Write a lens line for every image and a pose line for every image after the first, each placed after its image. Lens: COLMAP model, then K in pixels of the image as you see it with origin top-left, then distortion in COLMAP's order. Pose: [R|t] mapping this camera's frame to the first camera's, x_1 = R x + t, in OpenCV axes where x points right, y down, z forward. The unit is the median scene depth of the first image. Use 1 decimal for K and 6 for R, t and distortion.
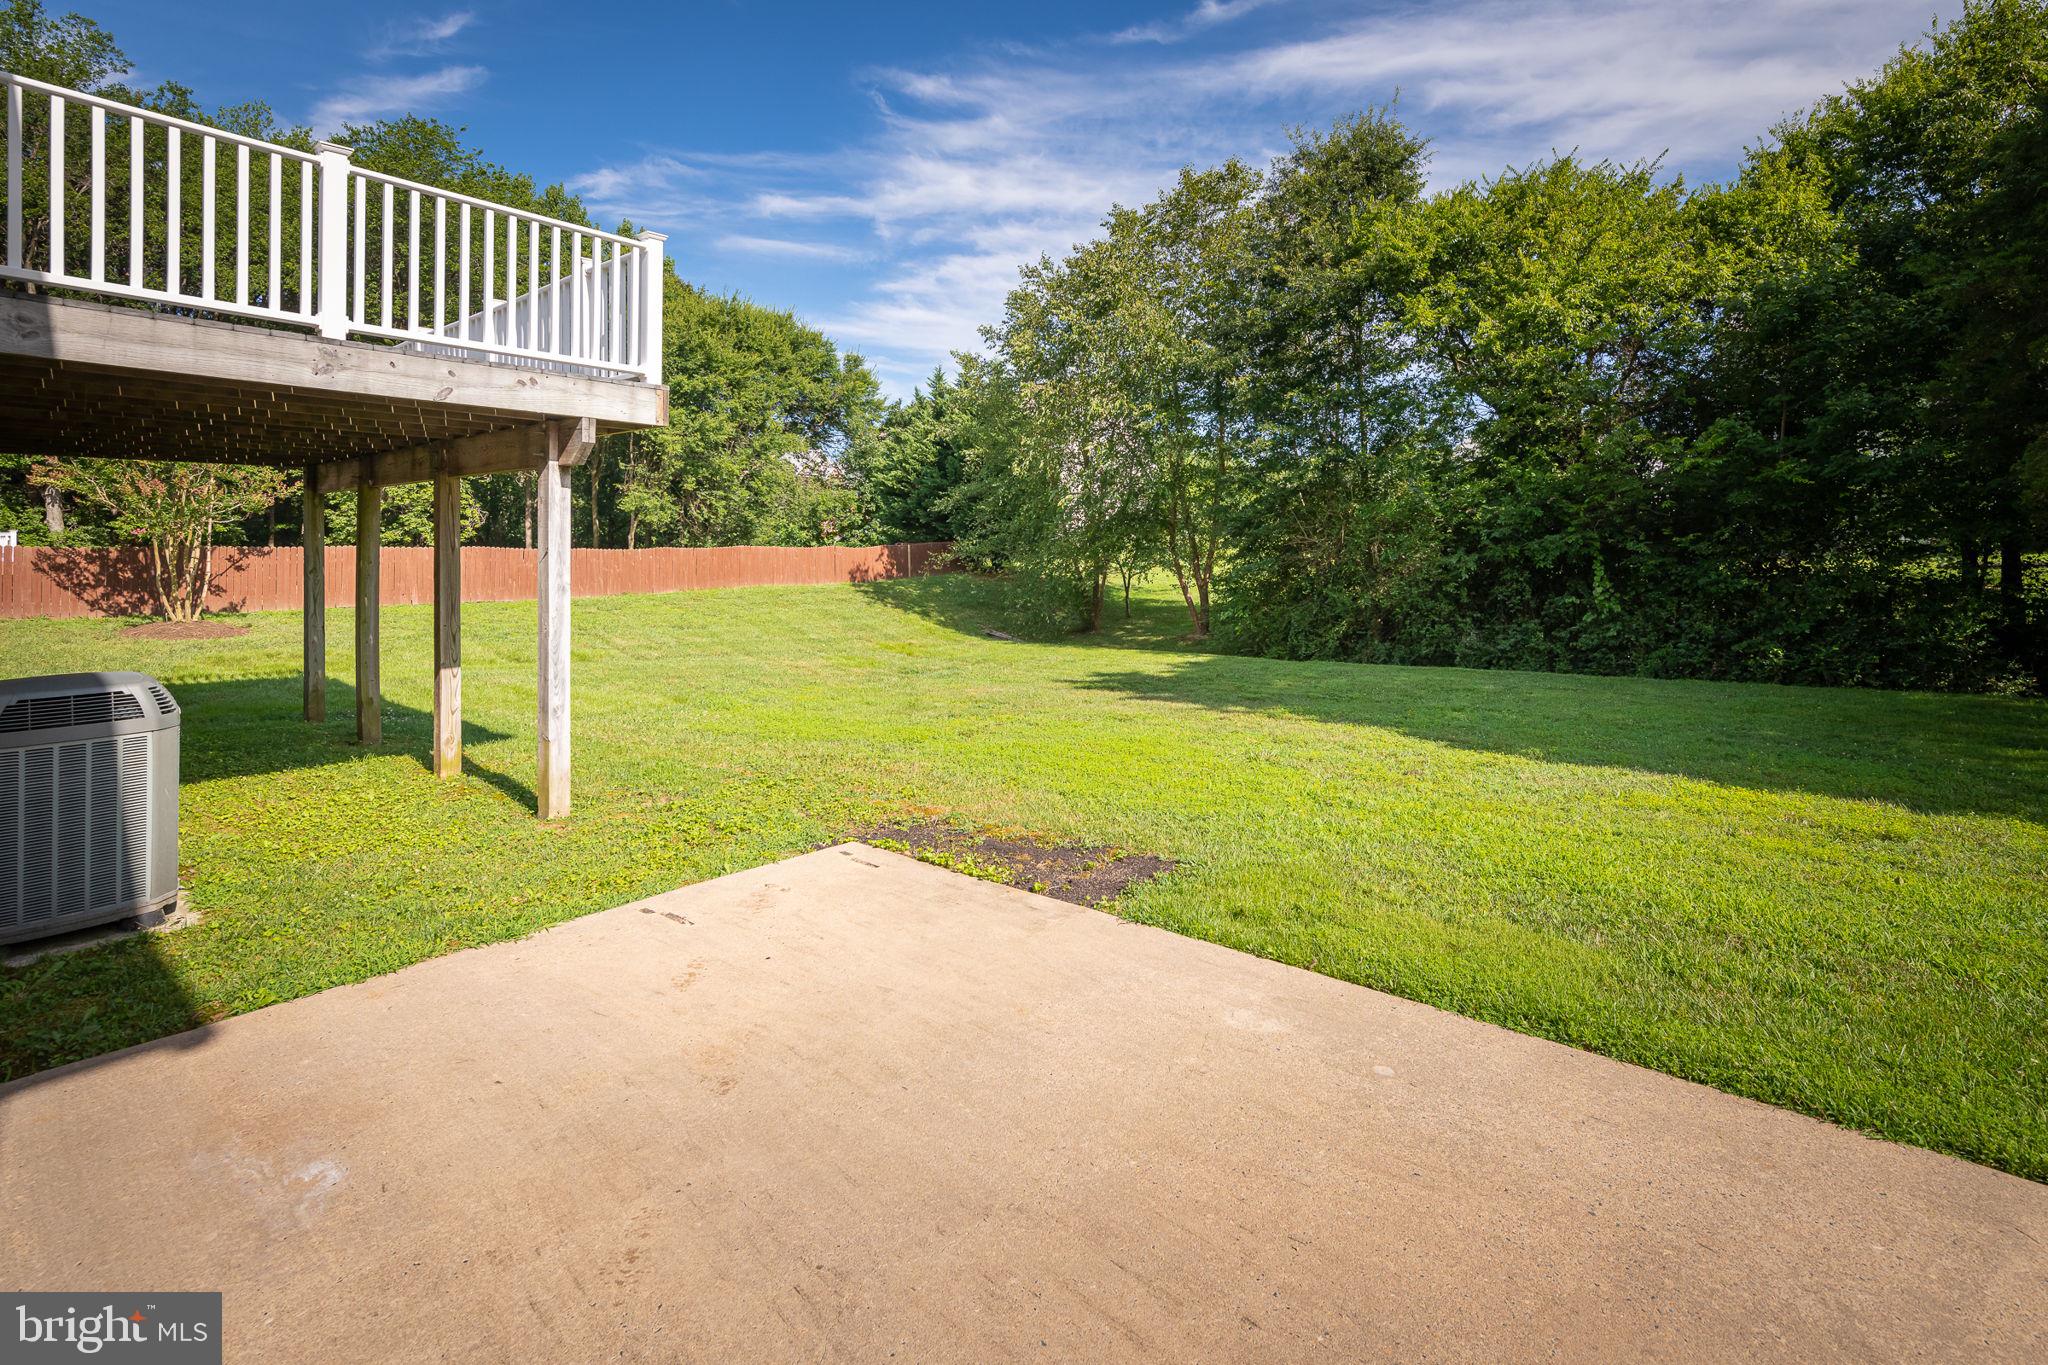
lens RADIAL K [[1005.1, 0, 956.1], [0, 1005.1, 633.6], [0, 0, 1]] dist [0.004910, 0.000300]
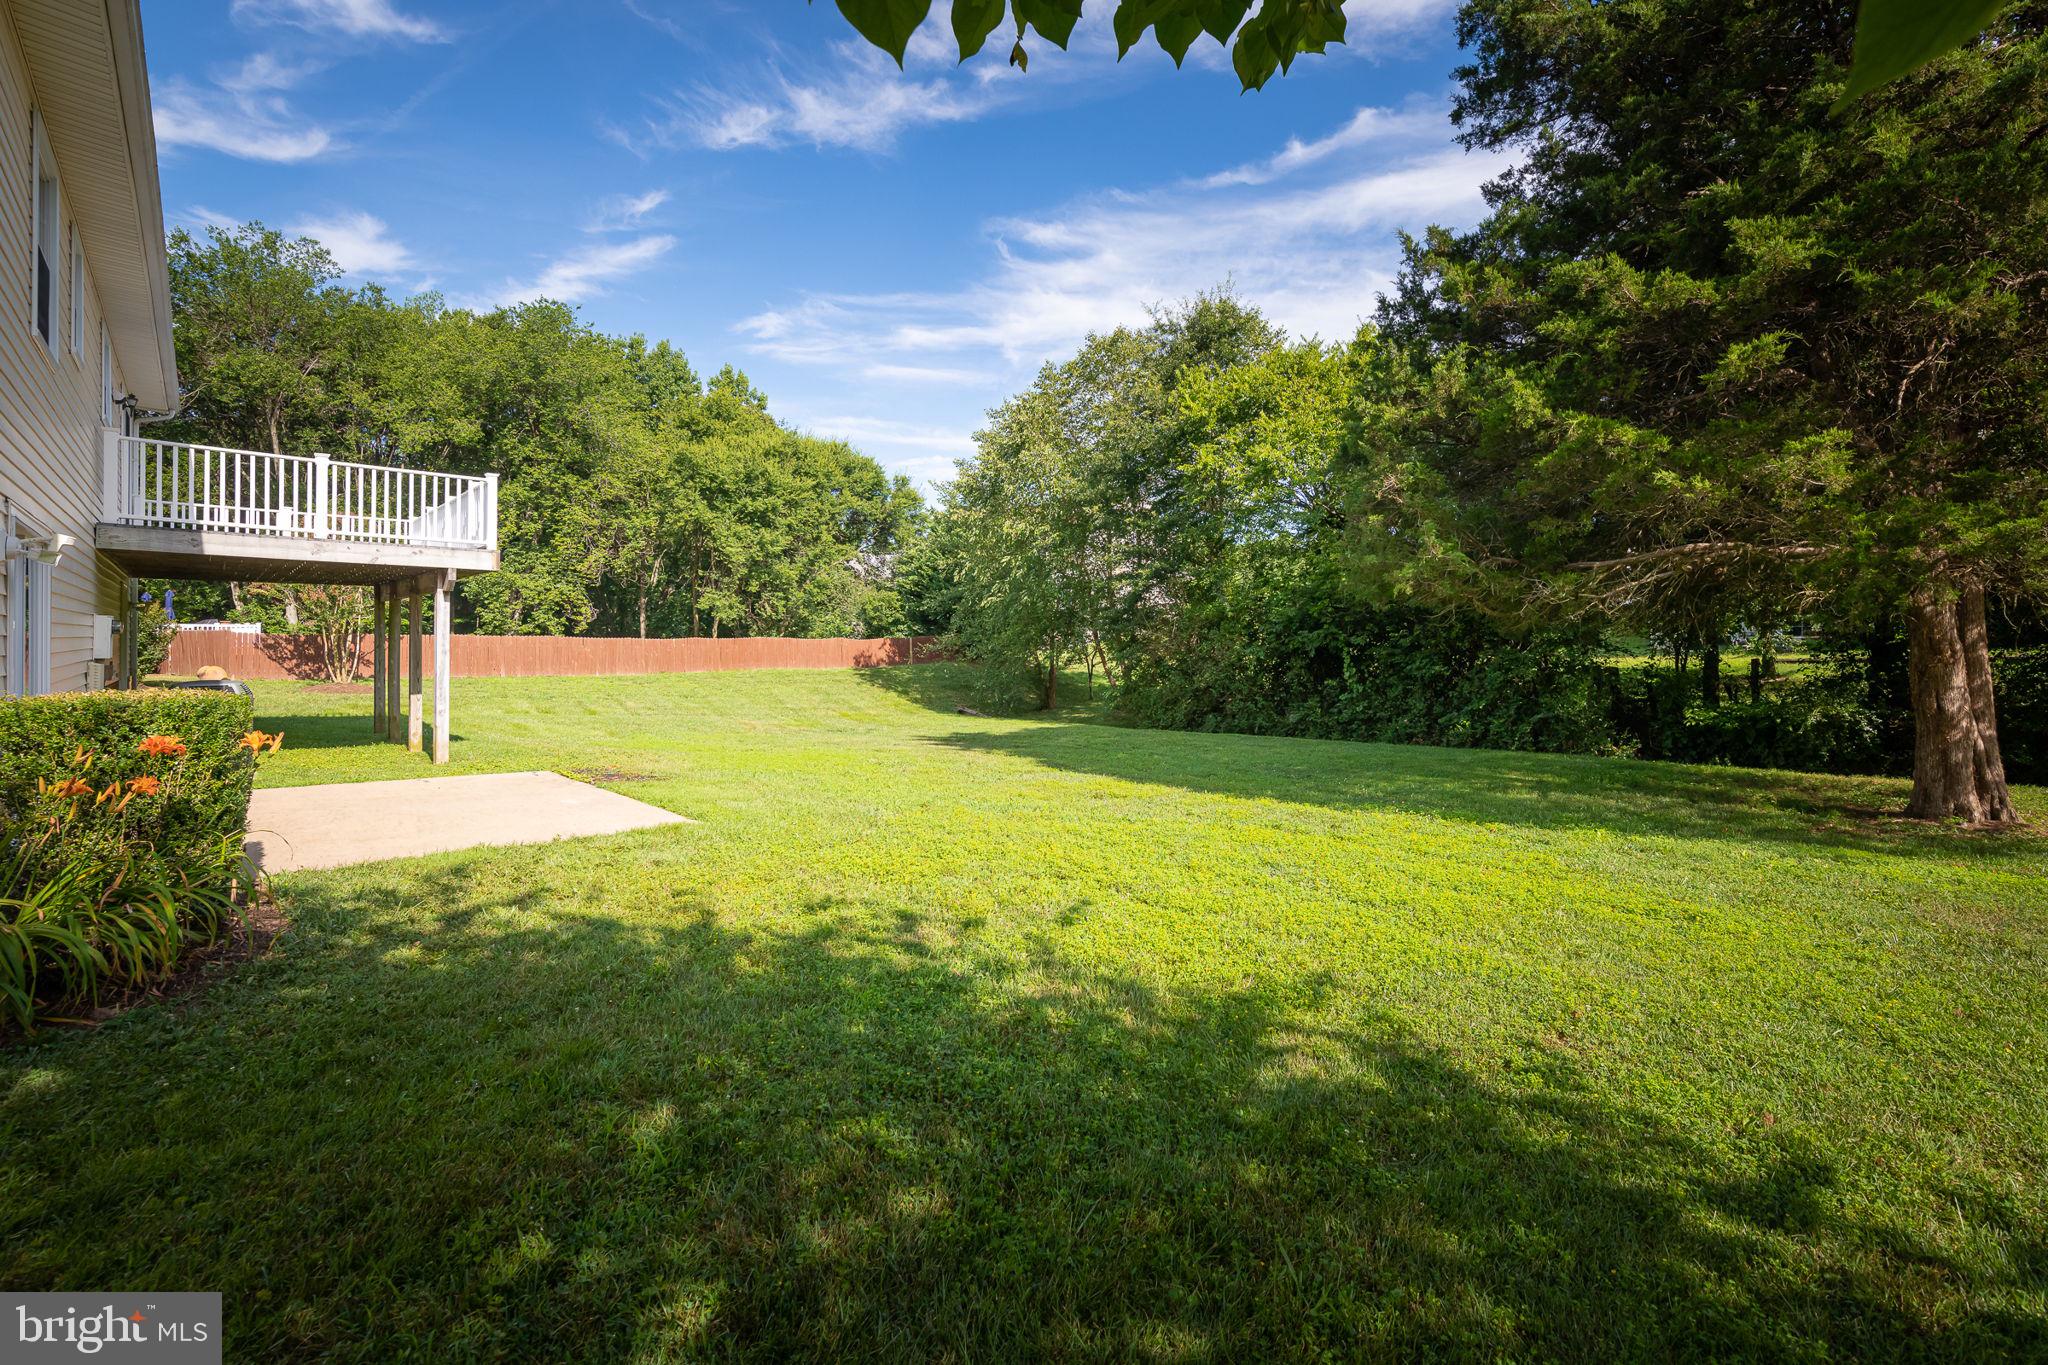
lens RADIAL K [[1051.5, 0, 1038.3], [0, 1051.5, 645.5], [0, 0, 1]] dist [-0.000351, 0.000676]
pose [[0.988722, 0.007075, -0.149596, 0.300259], [-0.019522, 0.996449, -0.081898, 0.024471], [0.148486, 0.083895, 0.985349, -0.241107]]
